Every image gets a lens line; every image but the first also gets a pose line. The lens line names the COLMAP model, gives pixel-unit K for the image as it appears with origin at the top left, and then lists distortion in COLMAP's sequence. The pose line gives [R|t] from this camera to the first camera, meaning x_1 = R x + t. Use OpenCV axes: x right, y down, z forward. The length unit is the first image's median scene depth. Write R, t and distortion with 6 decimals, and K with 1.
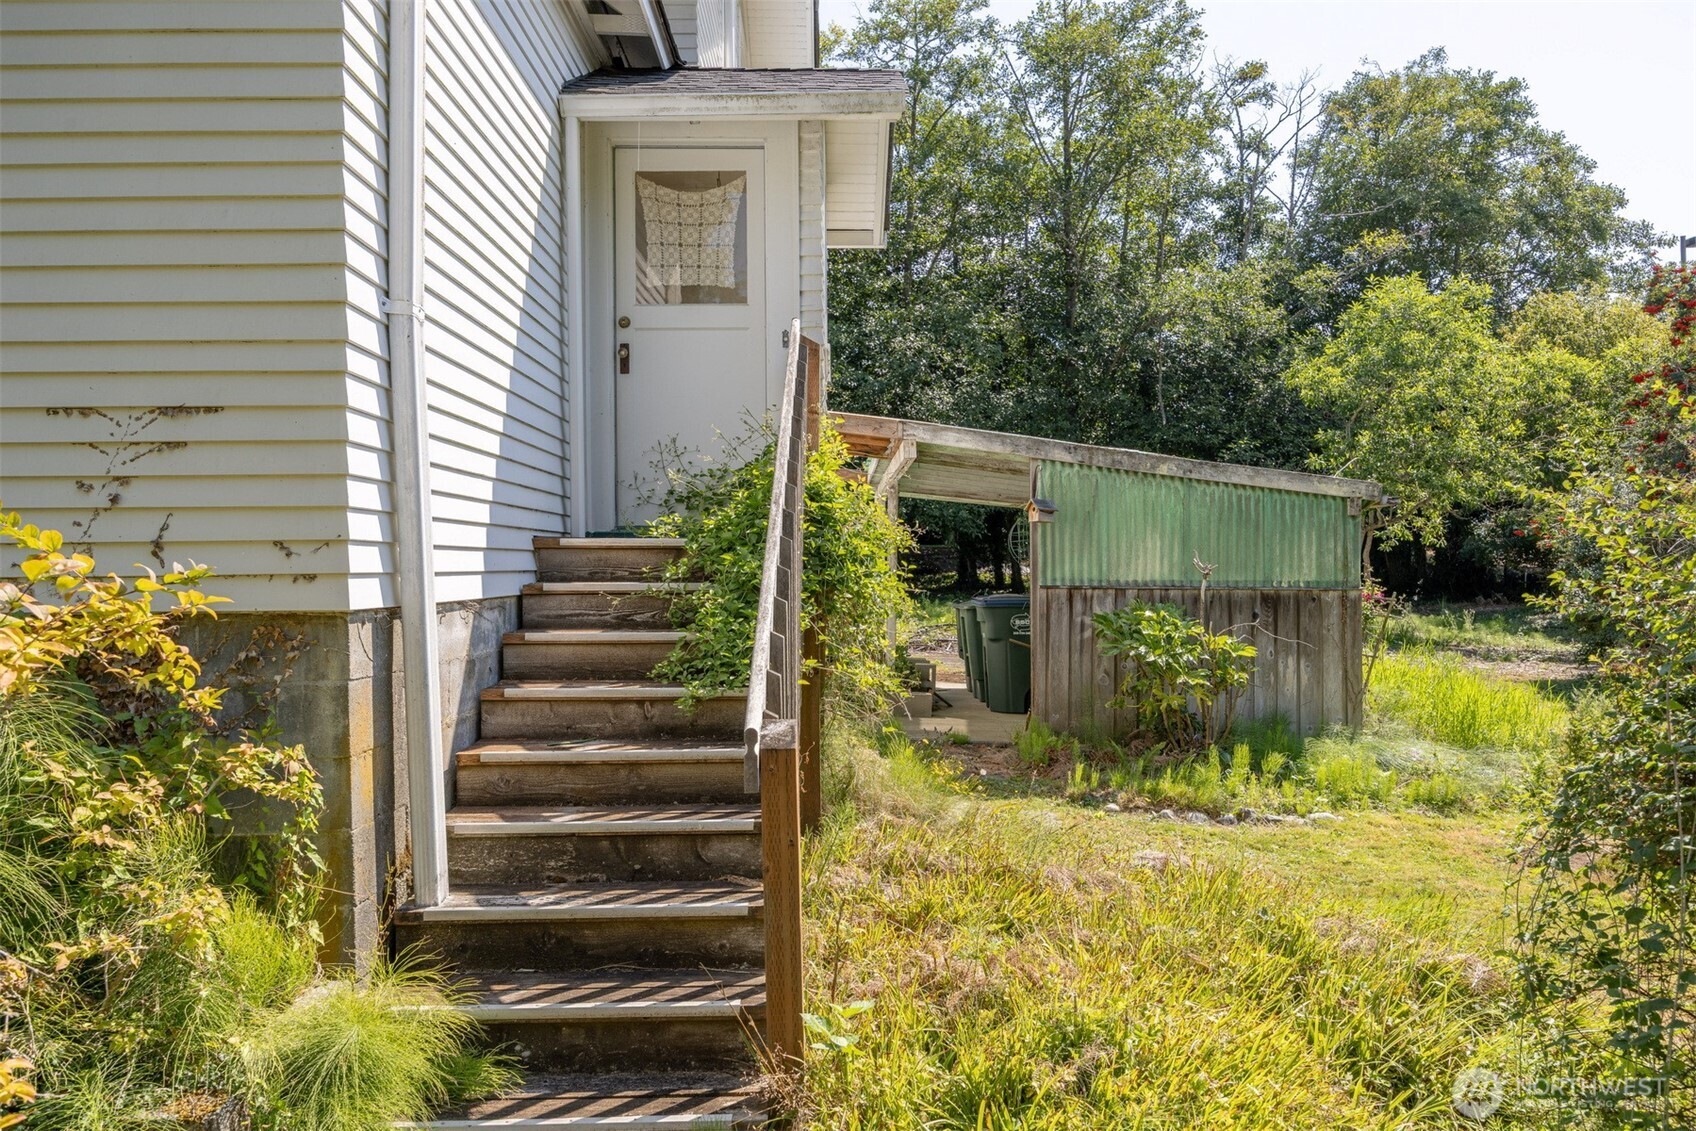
lens RADIAL K [[1201.4, 0, 848.0], [0, 1201.4, 565.5], [0, 0, 1]] dist [-0.004344, -0.001029]
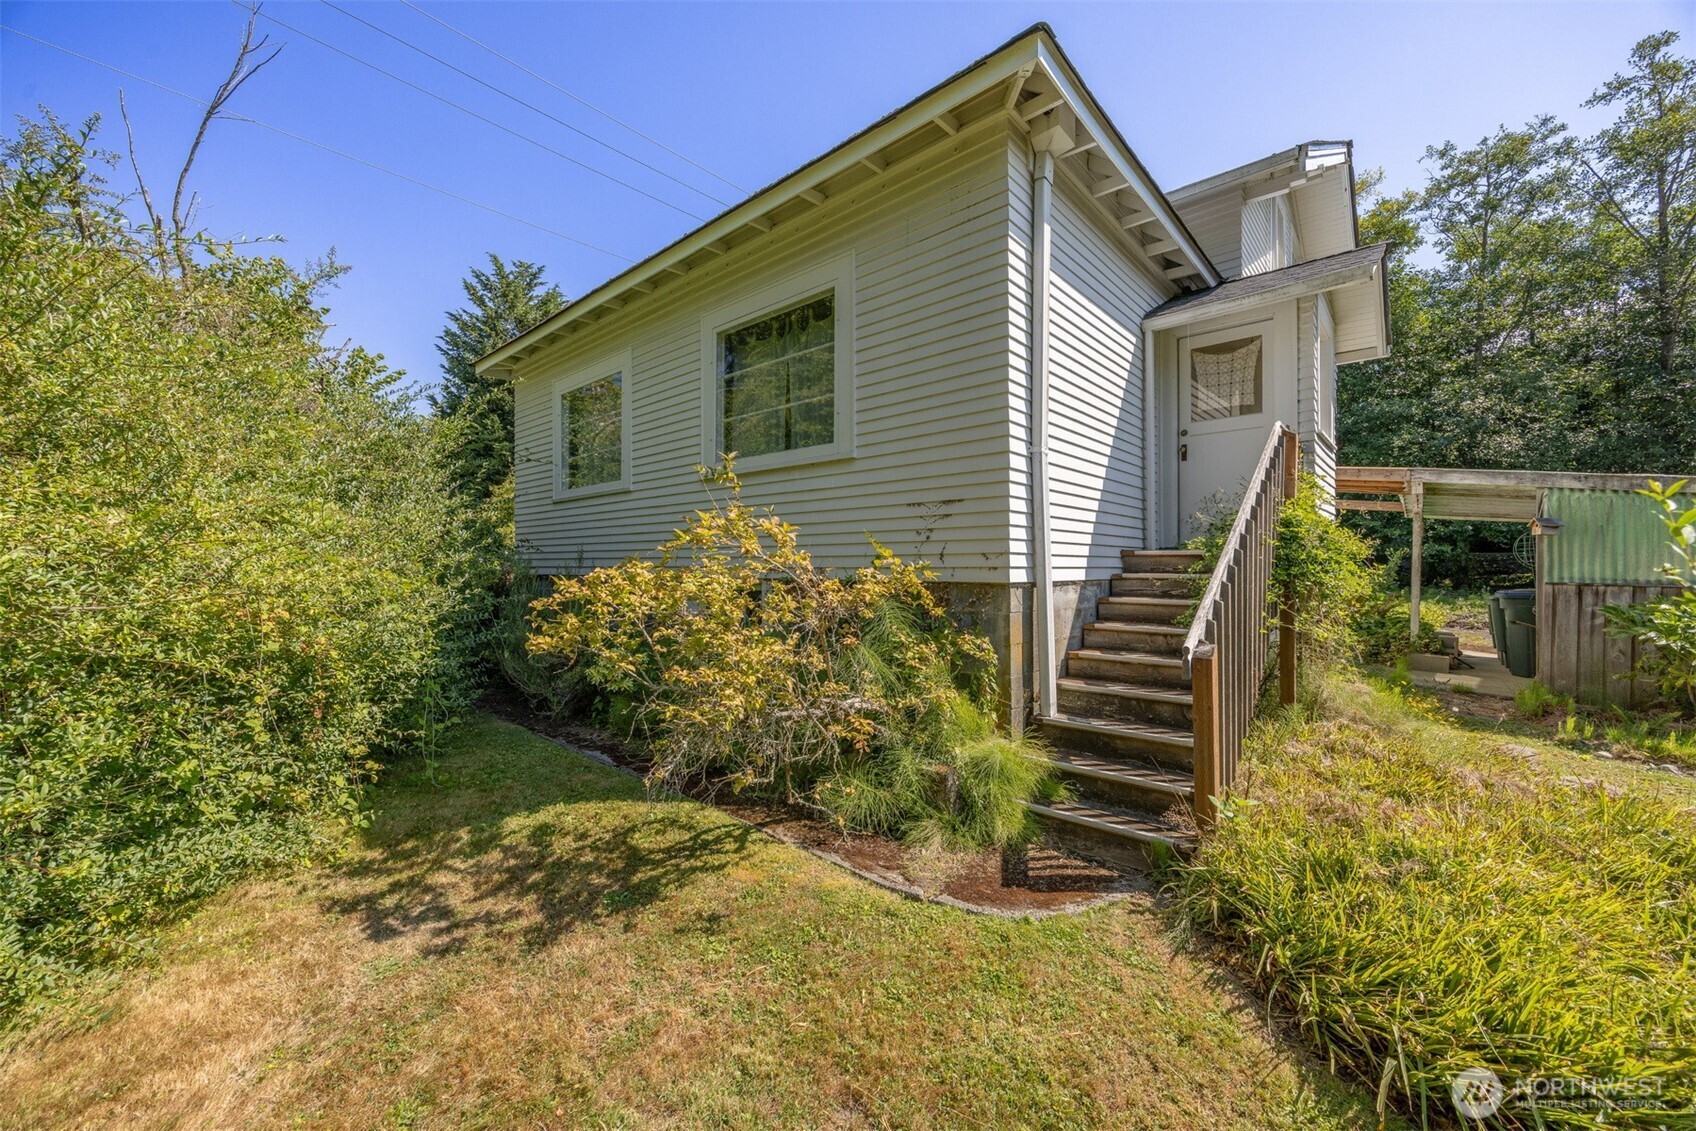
lens RADIAL K [[645.9, 0, 848.0], [0, 645.9, 565.5], [0, 0, 1]] dist [-0.004183, -0.000096]
pose [[0.732994, 0.005169, -0.680216, 0.140200], [-0.005975, 0.999981, 0.001159, 0.003061], [0.680209, 0.003215, 0.733011, -0.093008]]
